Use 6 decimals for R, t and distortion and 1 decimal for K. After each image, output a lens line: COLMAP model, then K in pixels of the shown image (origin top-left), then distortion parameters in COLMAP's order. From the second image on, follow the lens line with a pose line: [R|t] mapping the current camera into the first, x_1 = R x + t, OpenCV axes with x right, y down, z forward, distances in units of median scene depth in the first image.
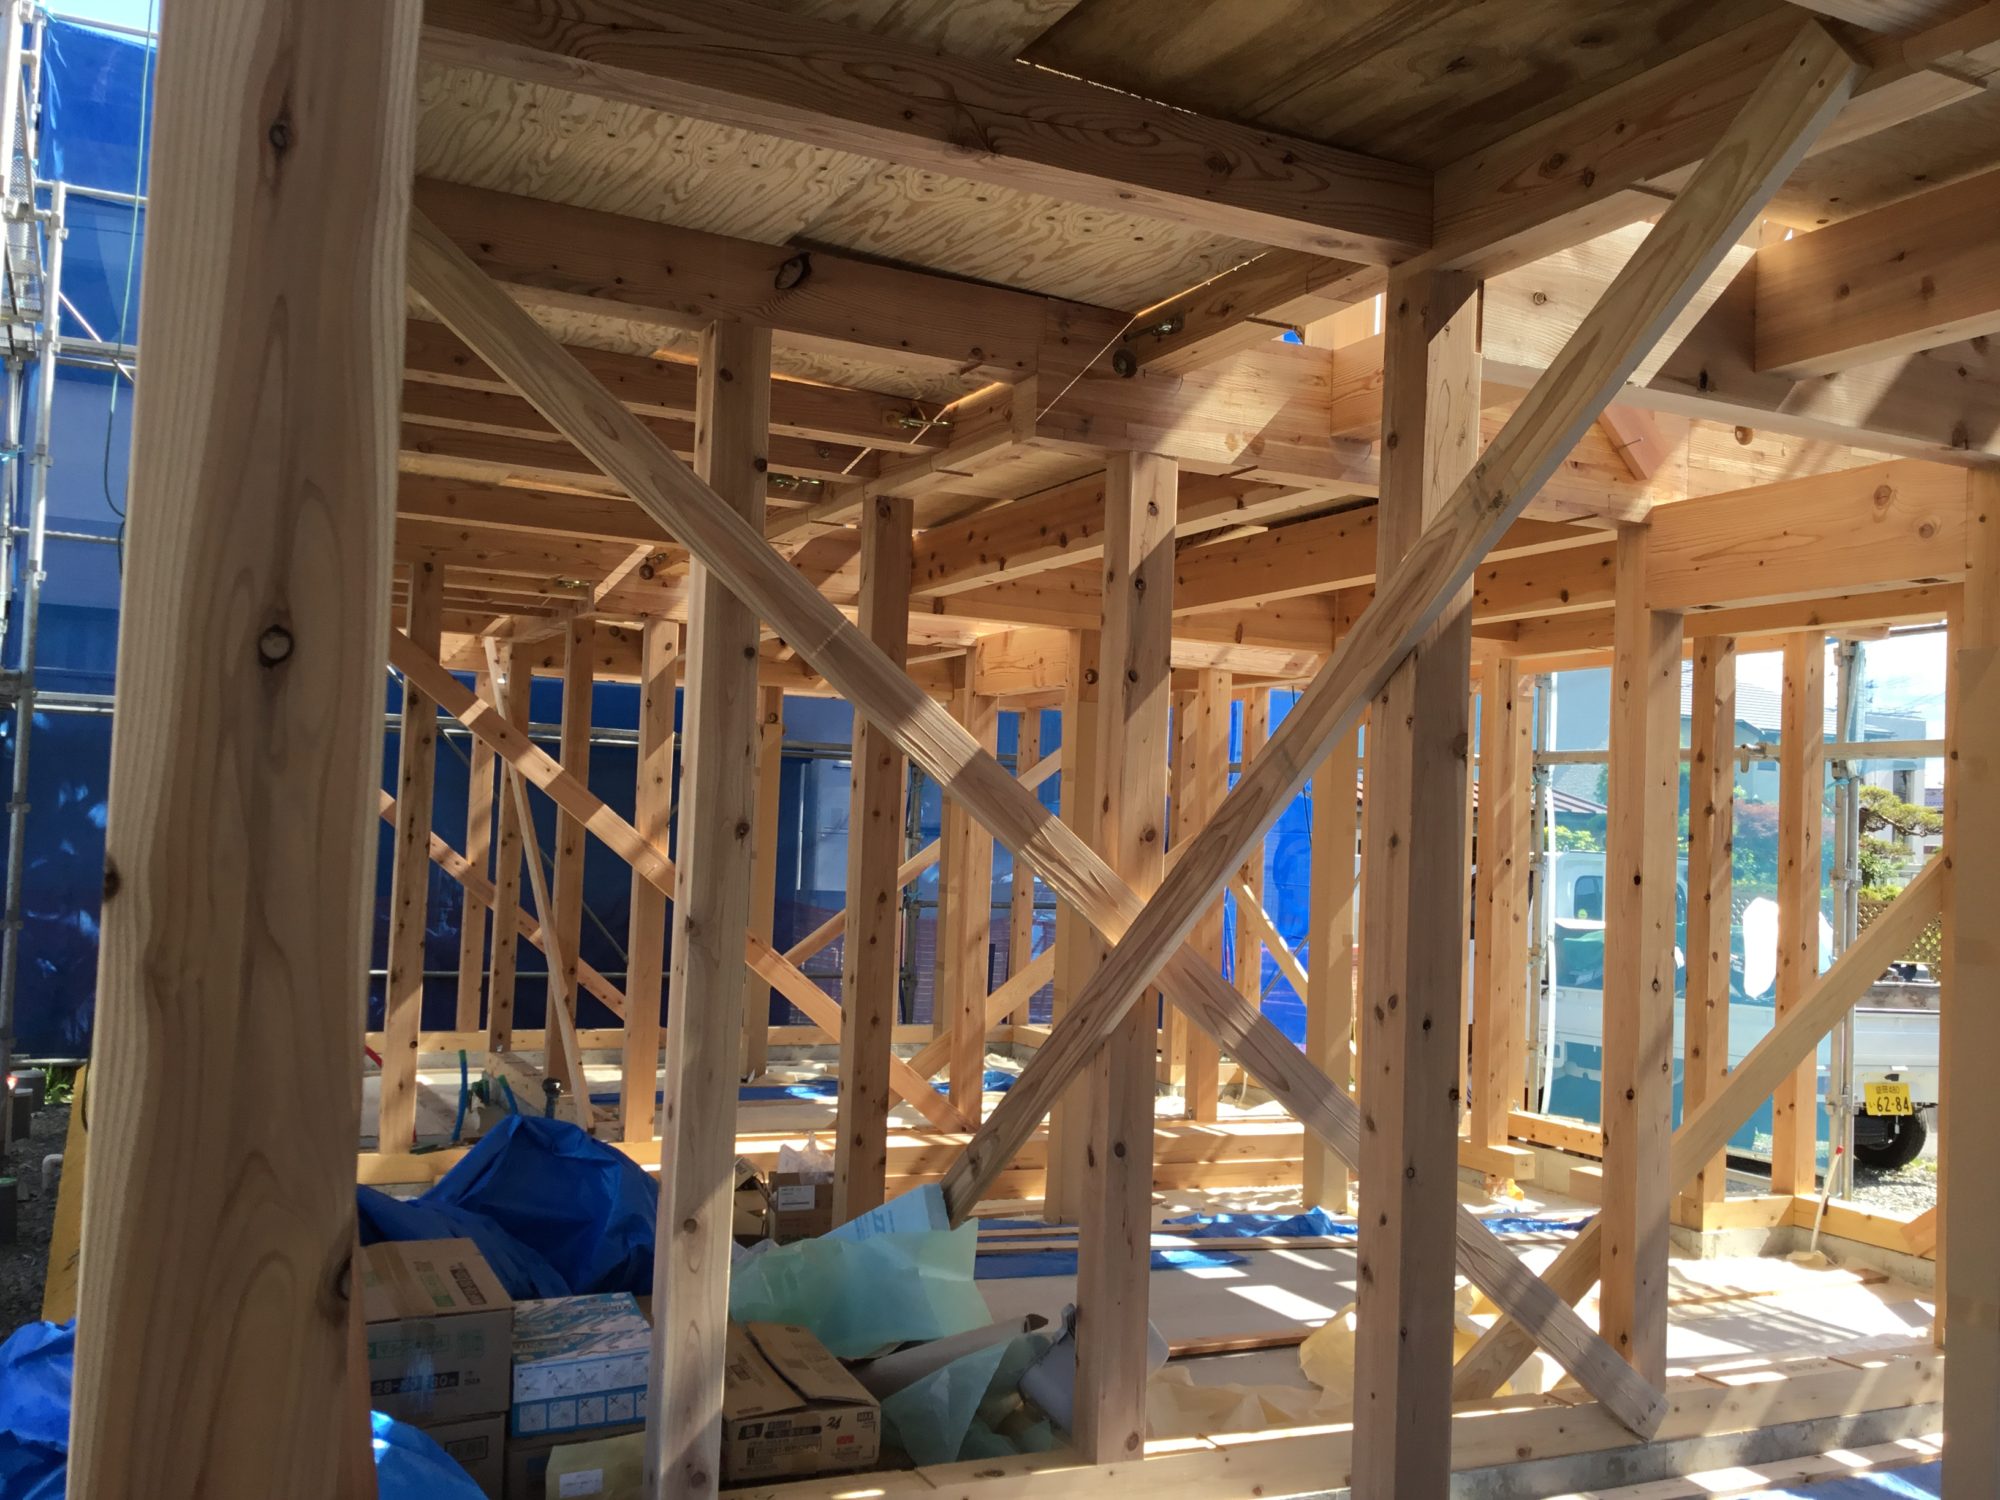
lens RADIAL K [[1819.3, 0, 992.1], [0, 1819.3, 749.9], [0, 0, 1]] dist [0.102245, -0.193763]
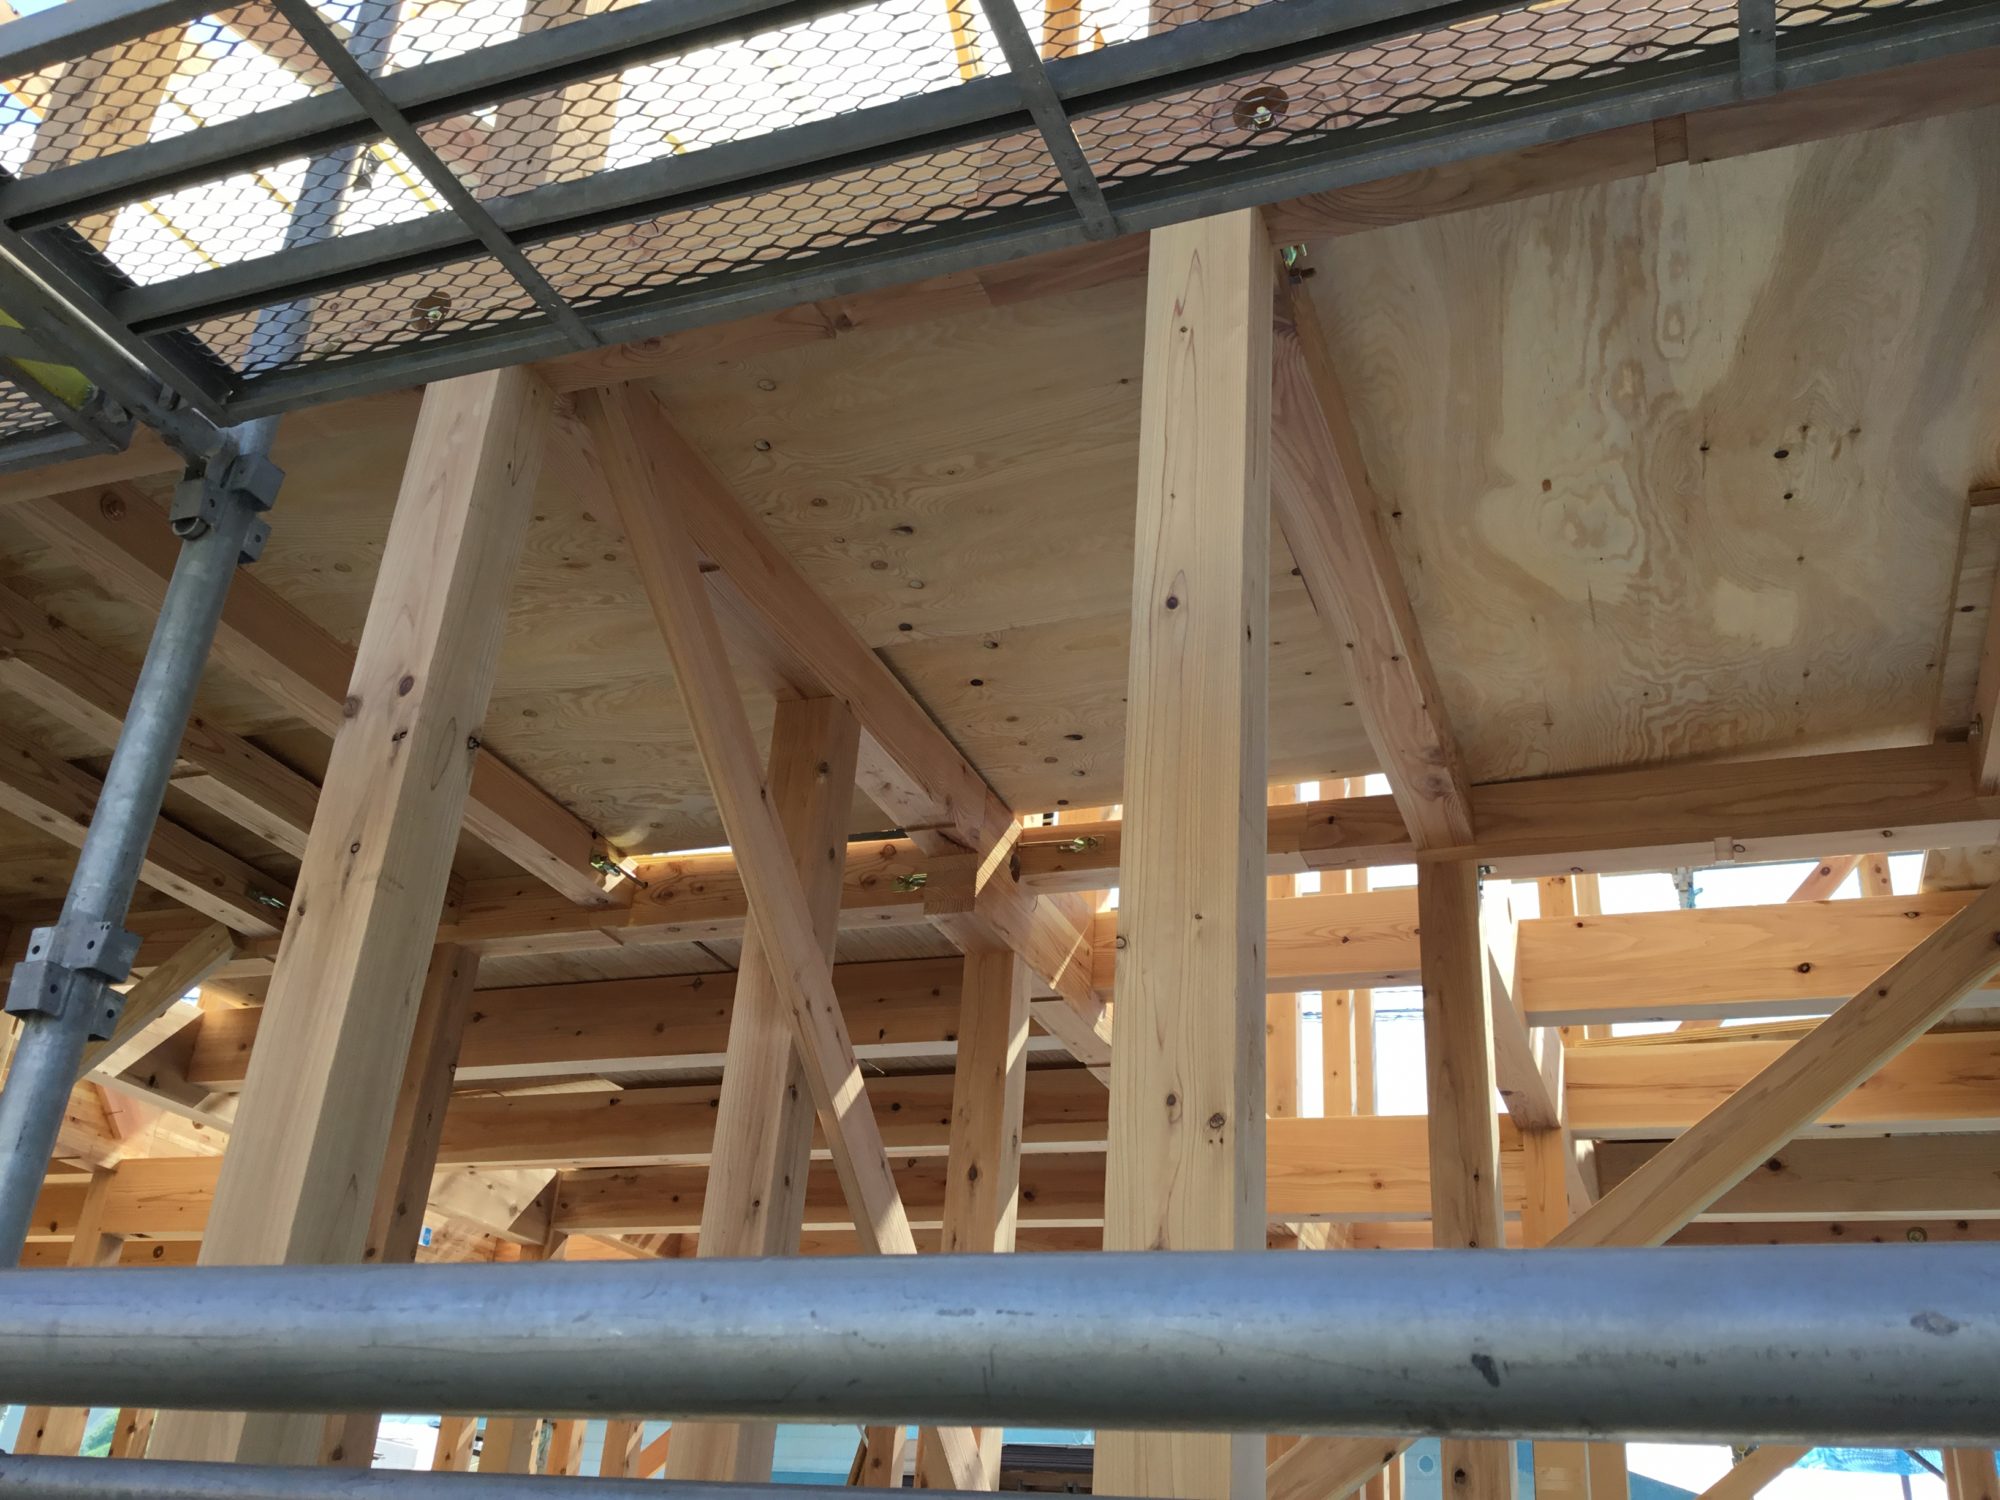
lens RADIAL K [[1819.3, 0, 999.0], [0, 1819.3, 740.4], [0, 0, 1]] dist [0.102245, -0.193763]
pose [[0.729082, 0.318998, 0.605541, -0.126962], [-0.072864, 0.915891, -0.394759, 0.093645], [-0.680537, 0.243689, 0.691003, -0.585345]]
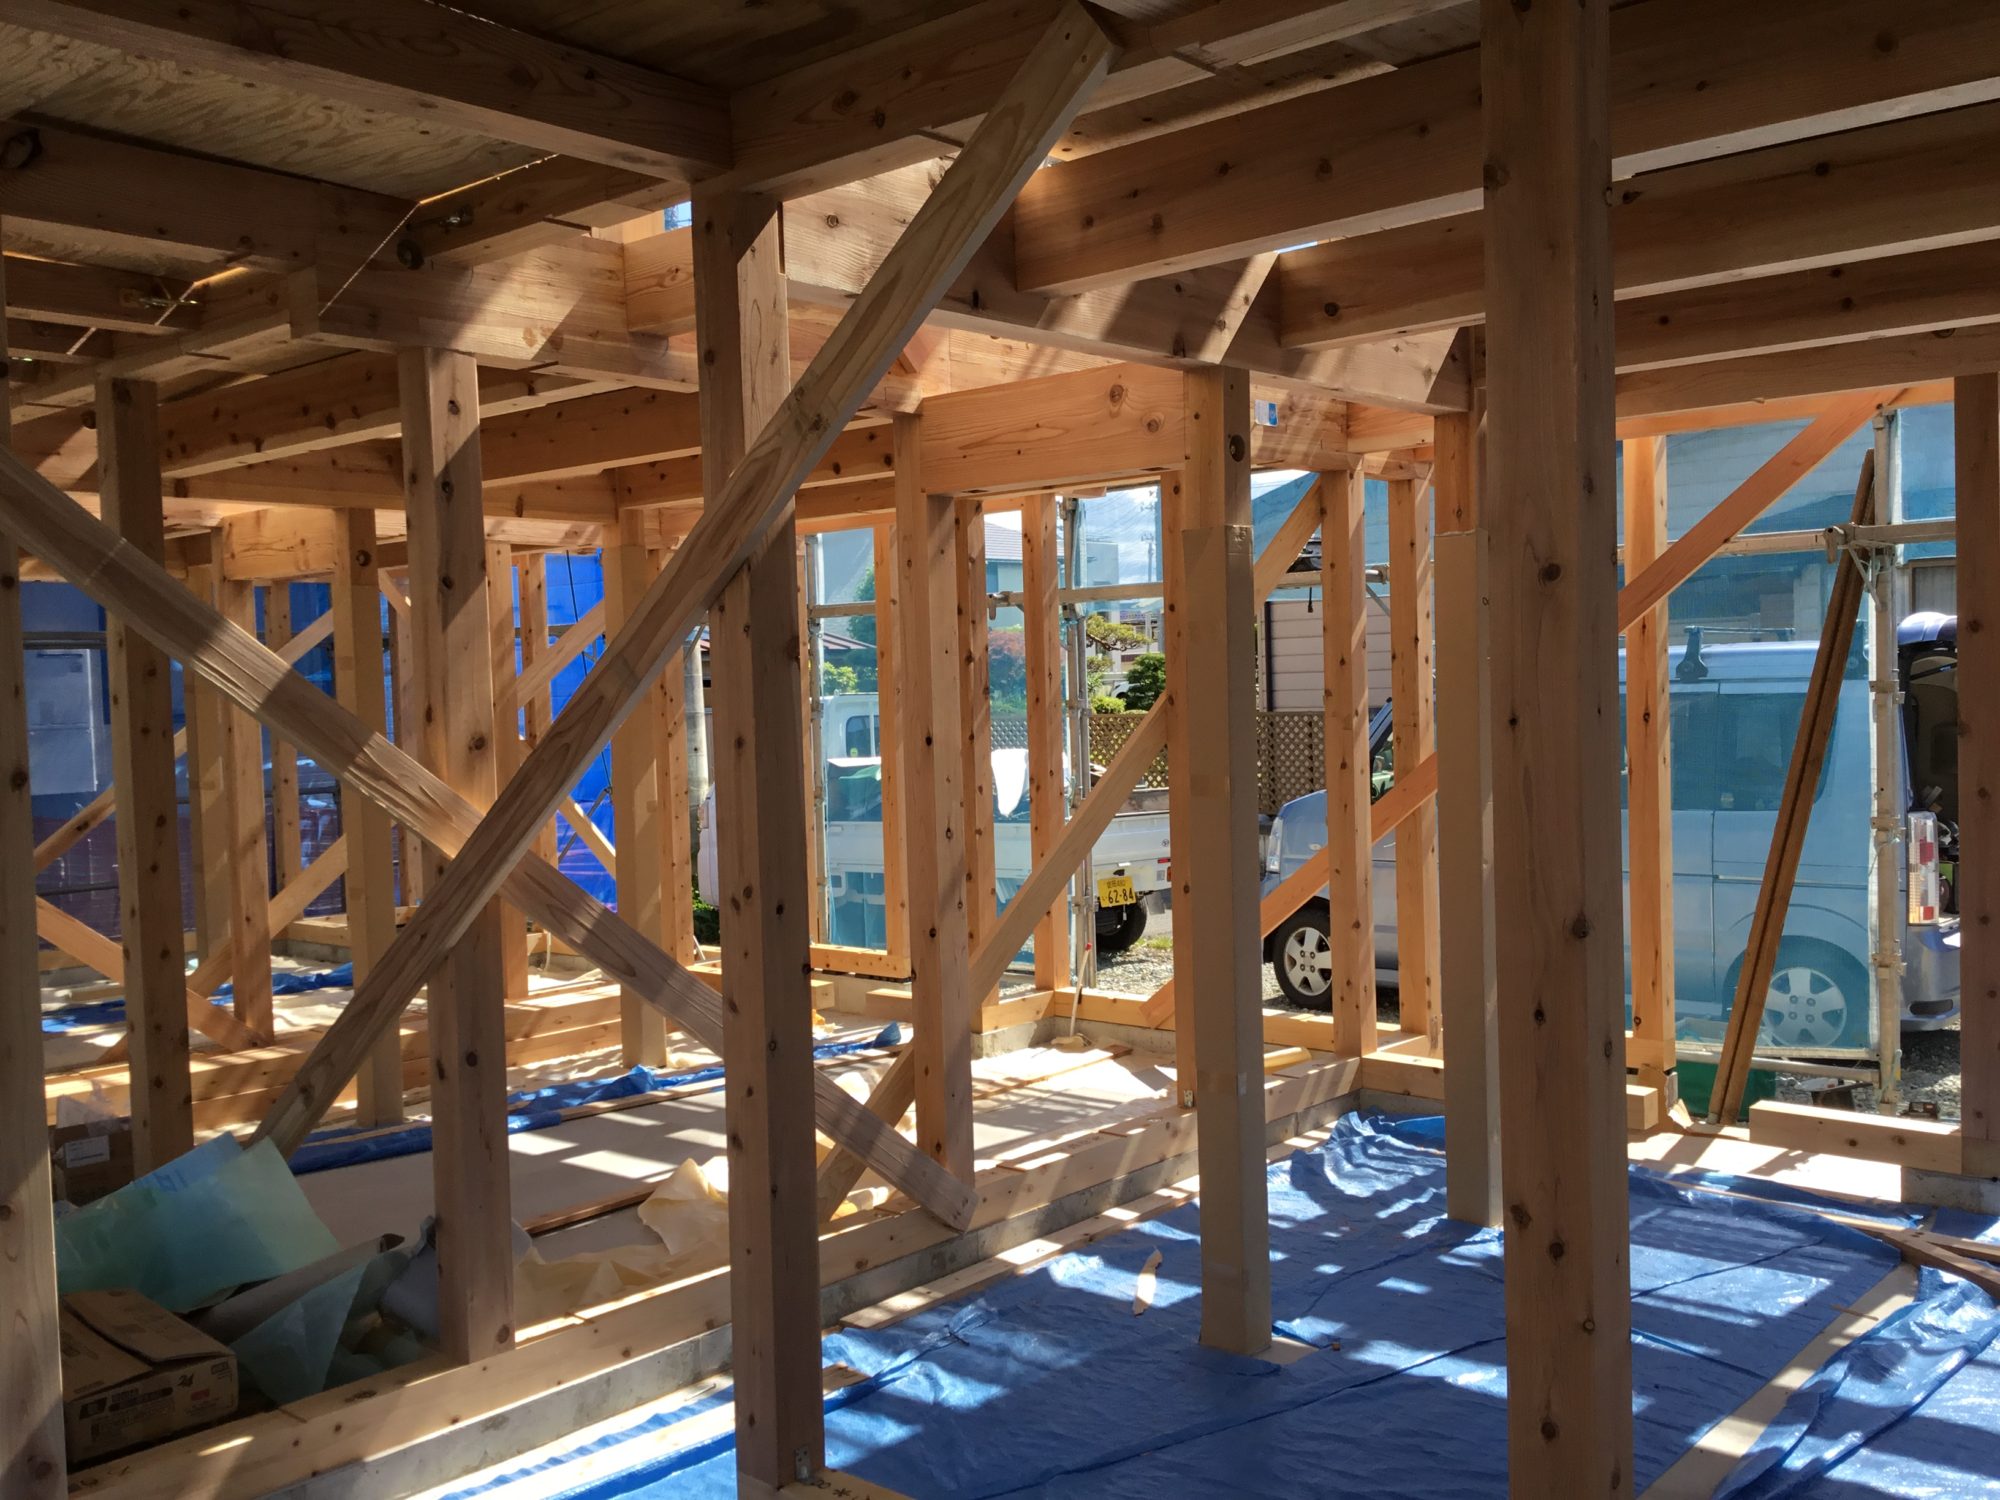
lens RADIAL K [[1819.3, 0, 997.3], [0, 1819.3, 748.7], [0, 0, 1]] dist [0.102245, -0.193763]
pose [[0.918309, -0.084191, 0.386809, -0.038255], [0.051010, 0.994143, 0.095281, -0.029178], [-0.392565, -0.067766, 0.917224, -0.022013]]
